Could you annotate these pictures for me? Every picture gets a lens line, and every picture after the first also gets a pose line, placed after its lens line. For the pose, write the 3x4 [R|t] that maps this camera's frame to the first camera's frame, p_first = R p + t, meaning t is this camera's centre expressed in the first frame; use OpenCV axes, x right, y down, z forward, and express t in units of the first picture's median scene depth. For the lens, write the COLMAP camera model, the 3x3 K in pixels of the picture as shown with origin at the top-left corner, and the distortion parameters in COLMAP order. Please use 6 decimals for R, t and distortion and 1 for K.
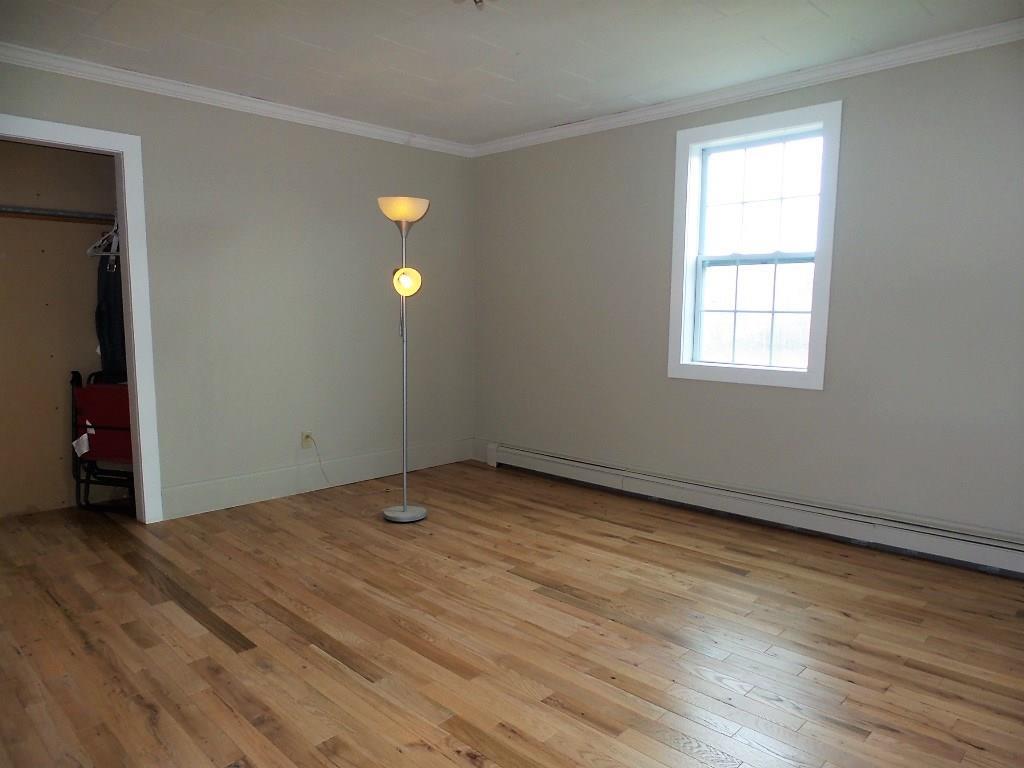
lens RADIAL K [[702.5, 0, 514.4], [0, 702.5, 380.7], [0, 0, 1]] dist [-0.013666, 0.007153]
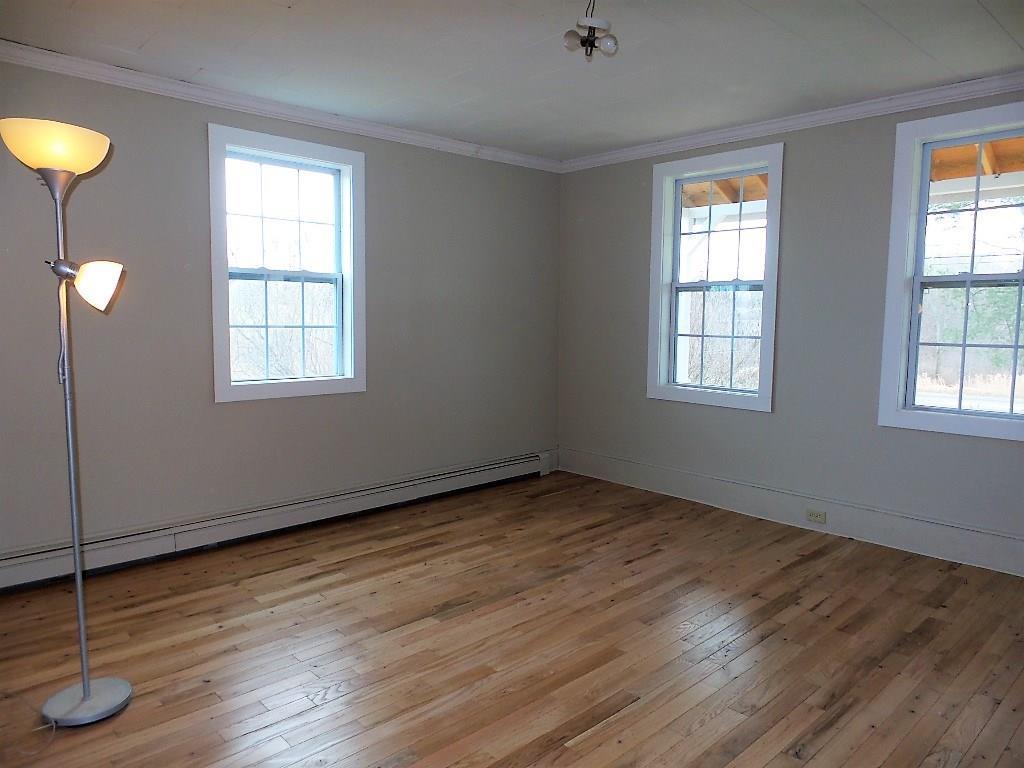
lens RADIAL K [[702.5, 0, 515.1], [0, 702.5, 386.6], [0, 0, 1]] dist [-0.013666, 0.007153]
pose [[0.039449, -0.101074, 0.994096, -0.713975], [0.098688, 0.990401, 0.096782, -0.082207], [-0.994336, 0.094287, 0.049046, 0.658303]]
